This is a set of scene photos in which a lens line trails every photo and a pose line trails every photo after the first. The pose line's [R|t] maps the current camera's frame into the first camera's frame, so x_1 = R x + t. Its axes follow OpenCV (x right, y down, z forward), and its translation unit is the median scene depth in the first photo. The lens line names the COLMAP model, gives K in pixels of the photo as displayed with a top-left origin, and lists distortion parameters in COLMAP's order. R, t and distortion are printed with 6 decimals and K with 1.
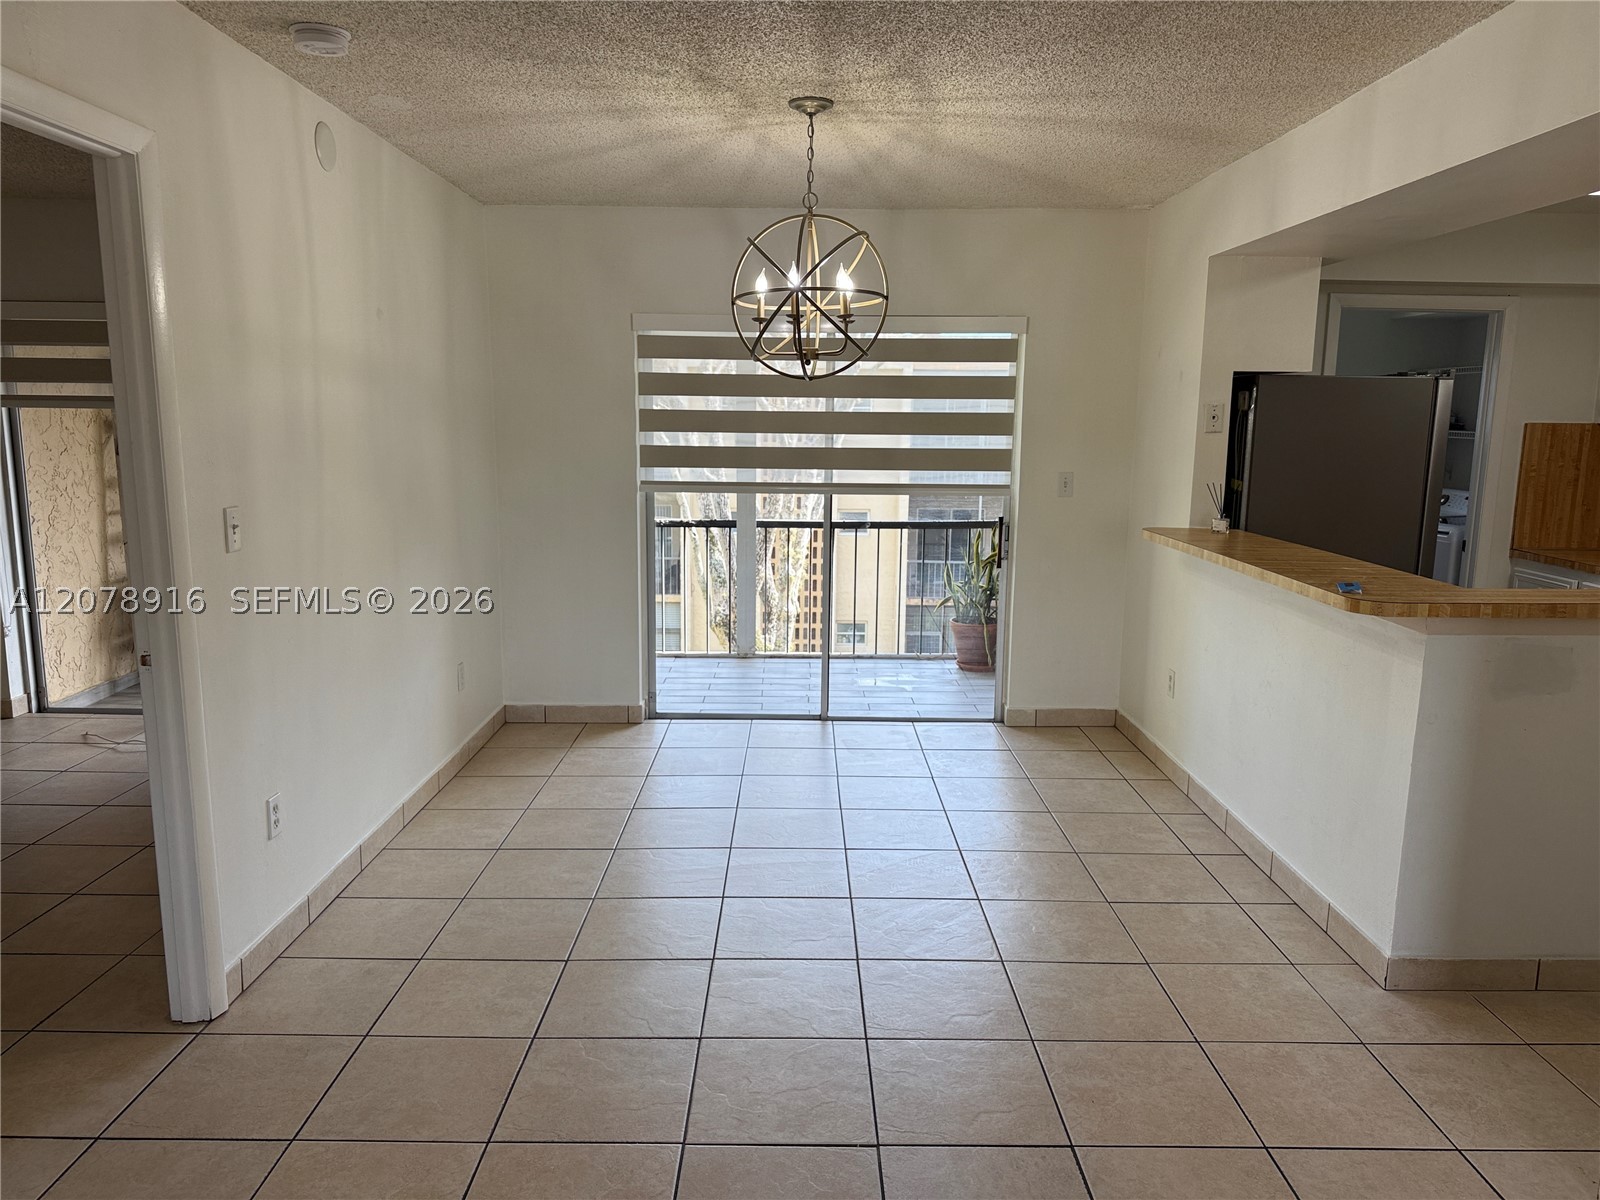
lens RADIAL K [[1131.2, 0, 805.4], [0, 1131.2, 607.1], [0, 0, 1]] dist [0.019194, -0.028612]
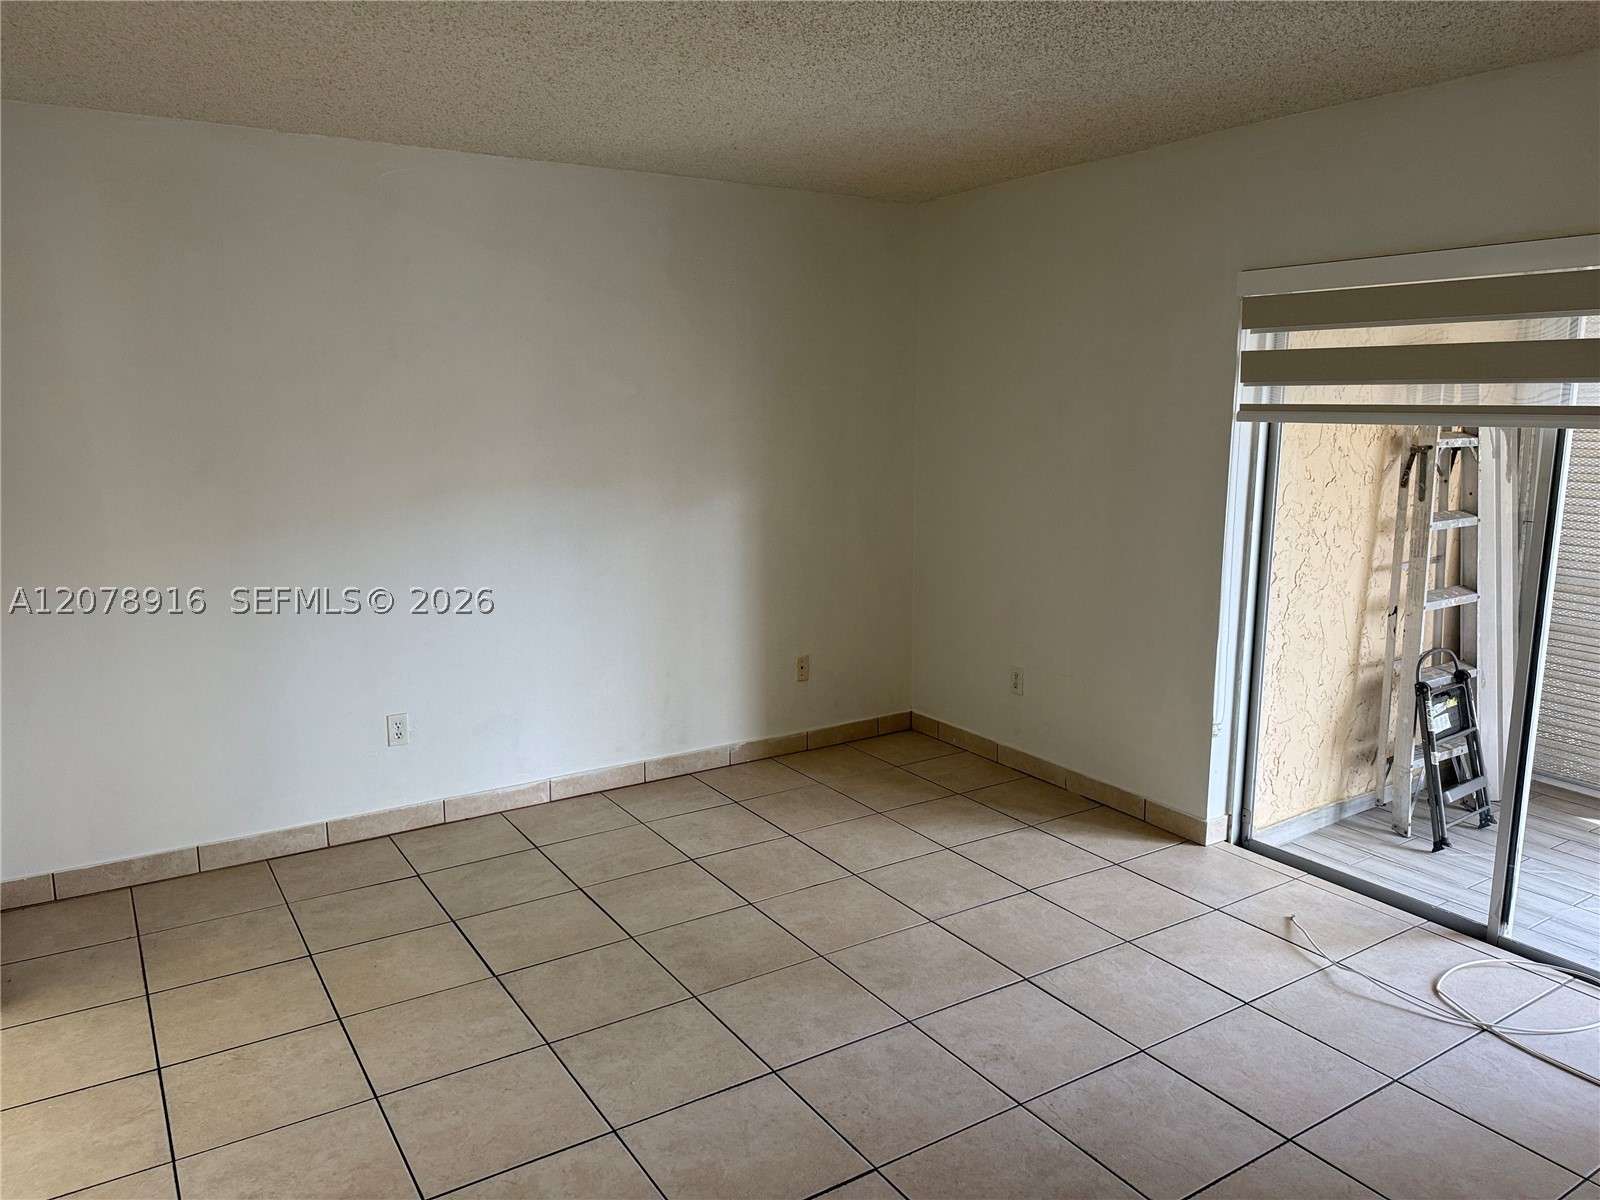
lens RADIAL K [[1131.2, 0, 794.1], [0, 1131.2, 605.2], [0, 0, 1]] dist [0.019194, -0.028612]
pose [[0.532019, 0.137842, -0.835437, -0.224911], [-0.129718, 0.988281, 0.080454, -0.073053], [0.836737, 0.065568, 0.543665, 0.332771]]
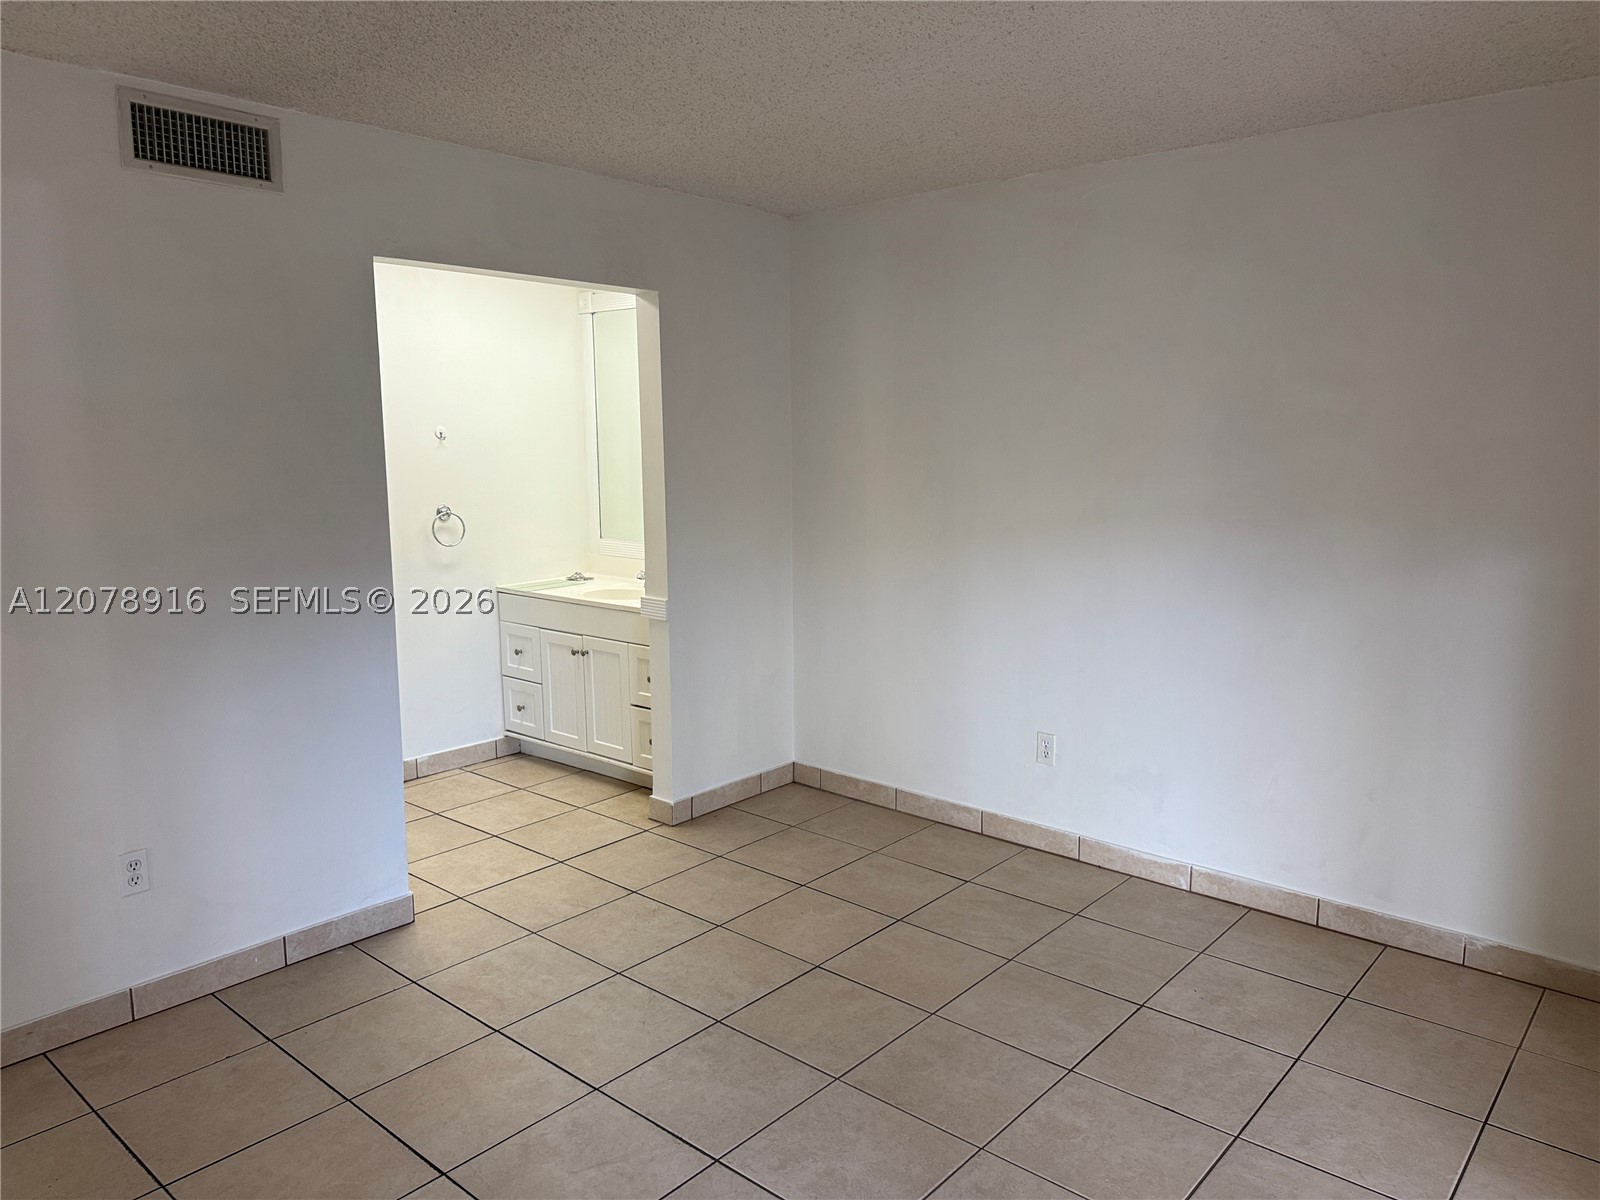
lens RADIAL K [[1131.2, 0, 807.8], [0, 1131.2, 588.7], [0, 0, 1]] dist [0.019194, -0.028612]
pose [[-0.664690, 0.097717, -0.740701, -0.318314], [-0.128846, 0.961563, 0.242478, -0.152137], [0.735925, 0.256609, -0.626551, 0.802058]]
